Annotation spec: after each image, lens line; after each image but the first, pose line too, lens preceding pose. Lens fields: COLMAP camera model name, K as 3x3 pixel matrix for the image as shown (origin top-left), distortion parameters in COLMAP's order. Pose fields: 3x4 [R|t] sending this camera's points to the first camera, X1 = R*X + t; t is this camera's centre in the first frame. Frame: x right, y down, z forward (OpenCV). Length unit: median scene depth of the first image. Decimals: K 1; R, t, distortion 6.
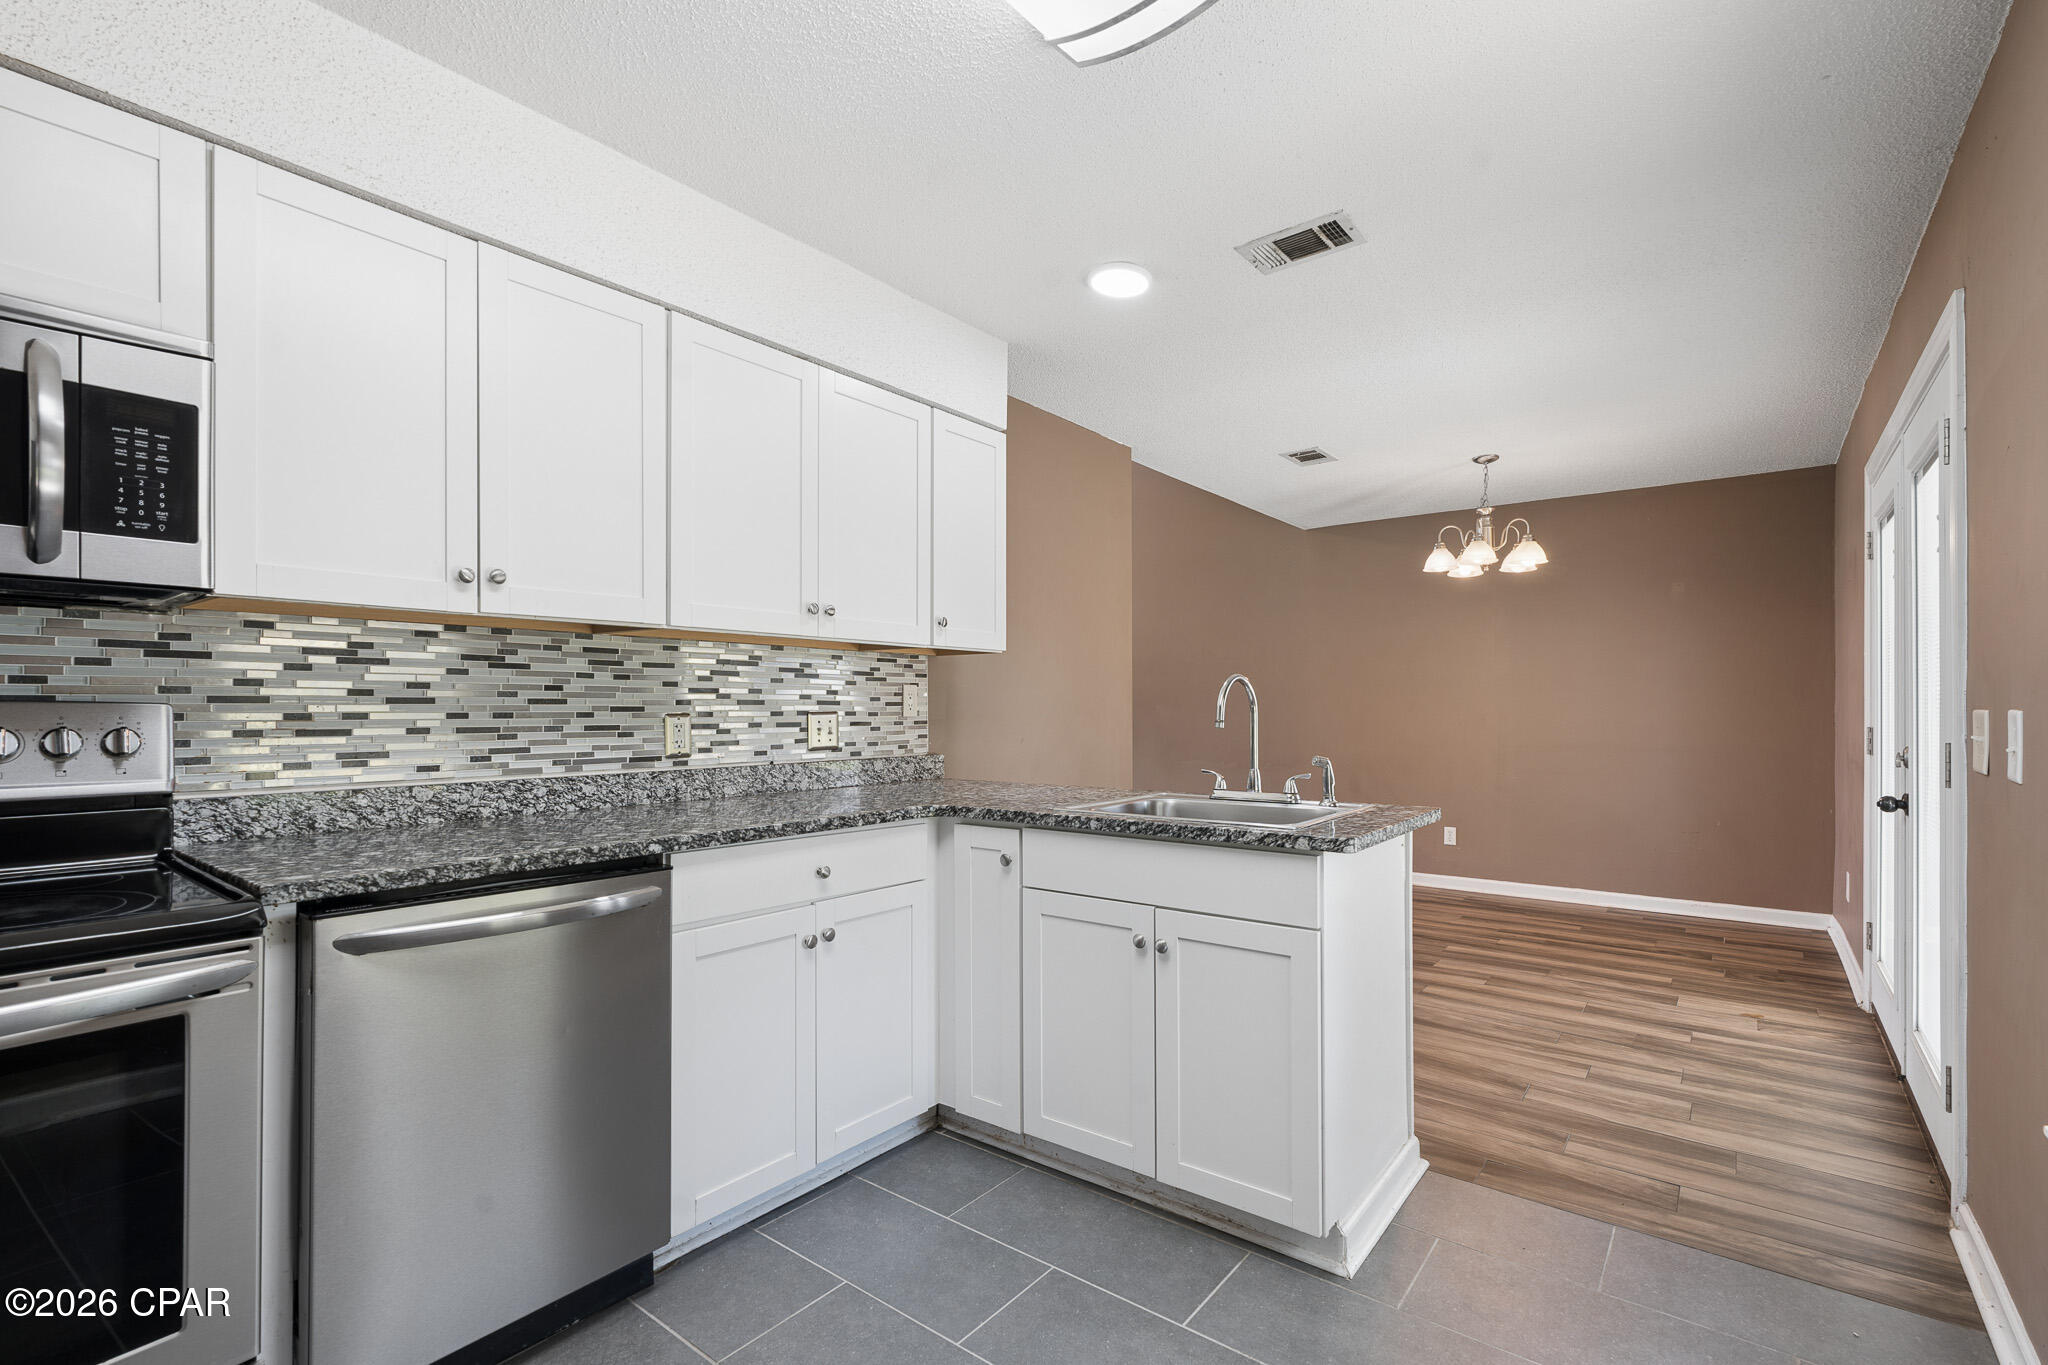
lens RADIAL K [[940.1, 0, 1015.4], [0, 940.1, 700.5], [0, 0, 1]] dist [0.013510, 0.000137]
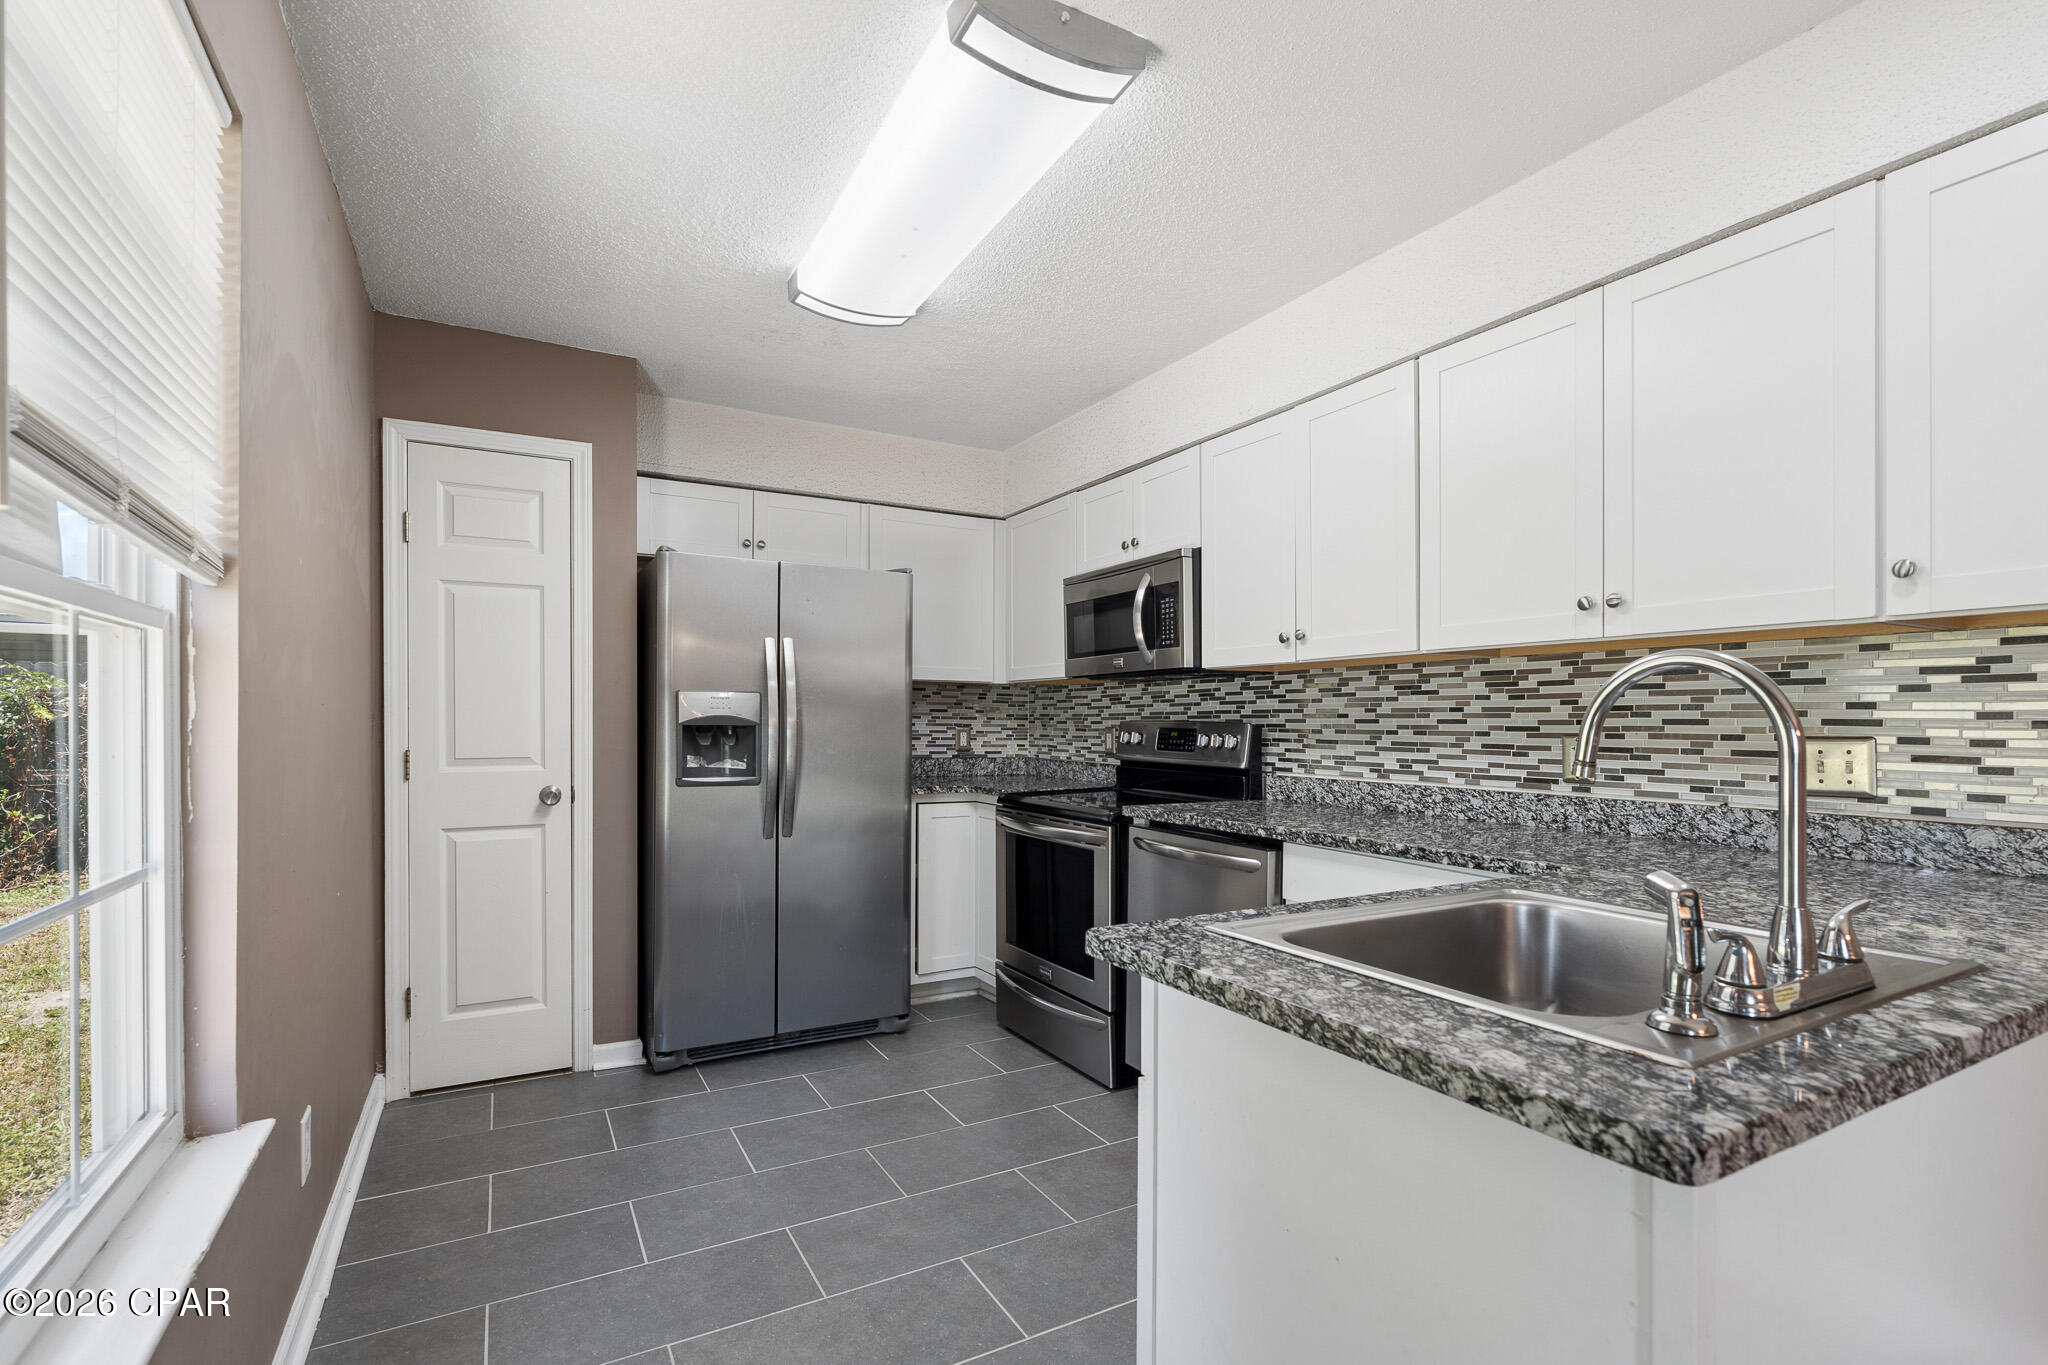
lens RADIAL K [[919.9, 0, 1021.9], [0, 919.9, 725.3], [0, 0, 1]] dist [-0.018603, -0.000031]
pose [[-0.385586, -0.002081, -0.922669, 0.696540], [-0.001635, 0.999997, -0.001572, 0.007697], [0.922670, 0.000902, -0.385589, 0.890239]]
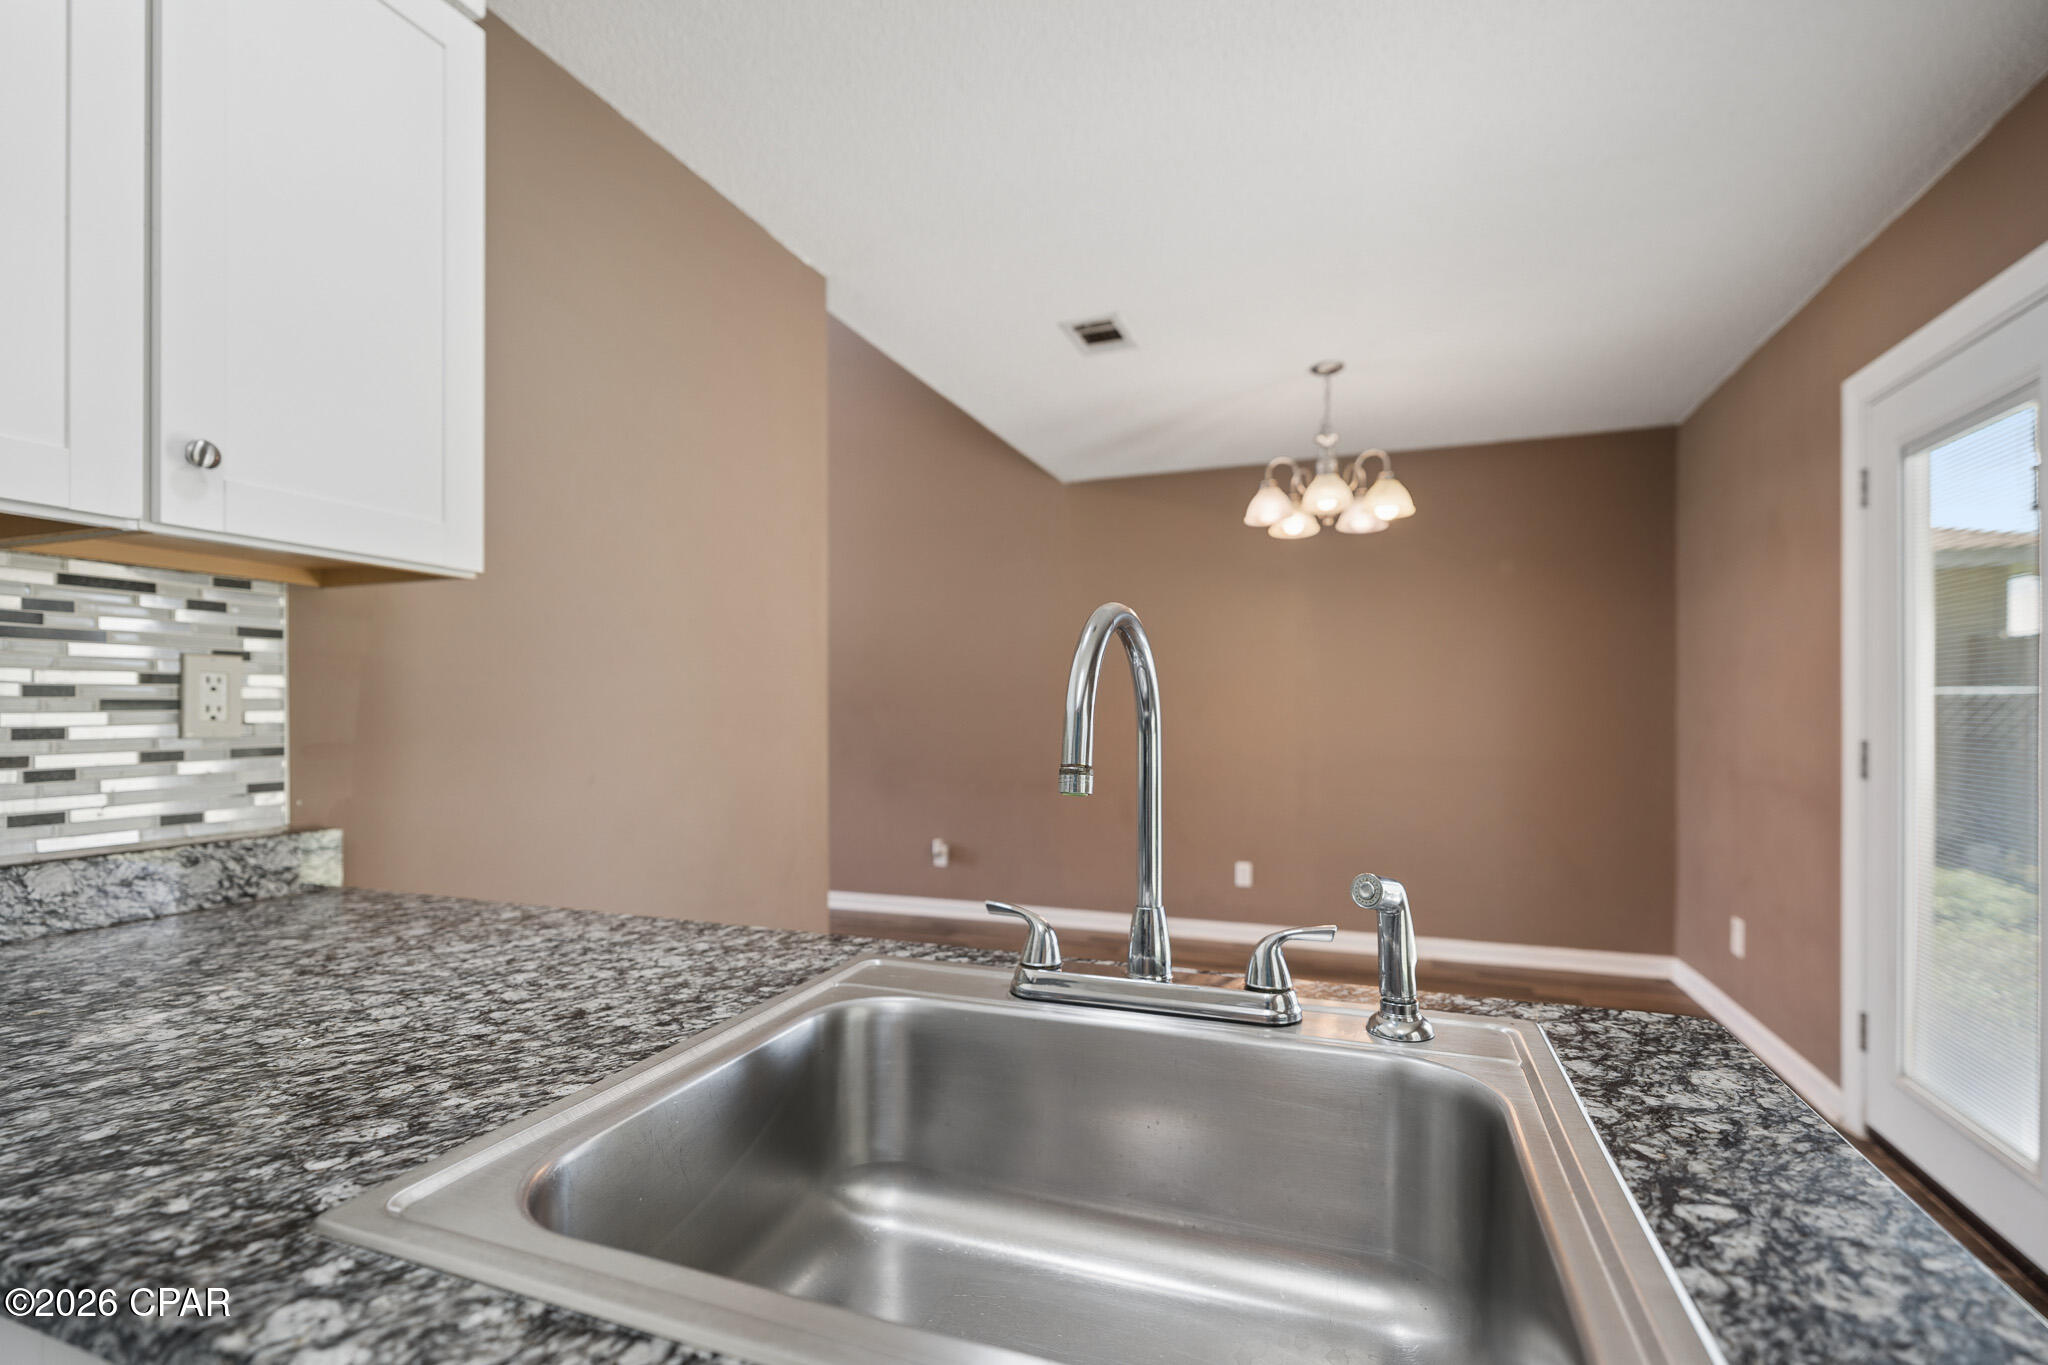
lens RADIAL K [[925.0, 0, 1022.7], [0, 925.0, 709.5], [0, 0, 1]] dist [-0.000233, 0.000101]
pose [[0.954504, -0.000936, 0.298196, 0.121264], [-0.000088, 0.999994, 0.003420, 0.005697], [-0.298198, -0.003291, 0.954498, 0.732182]]
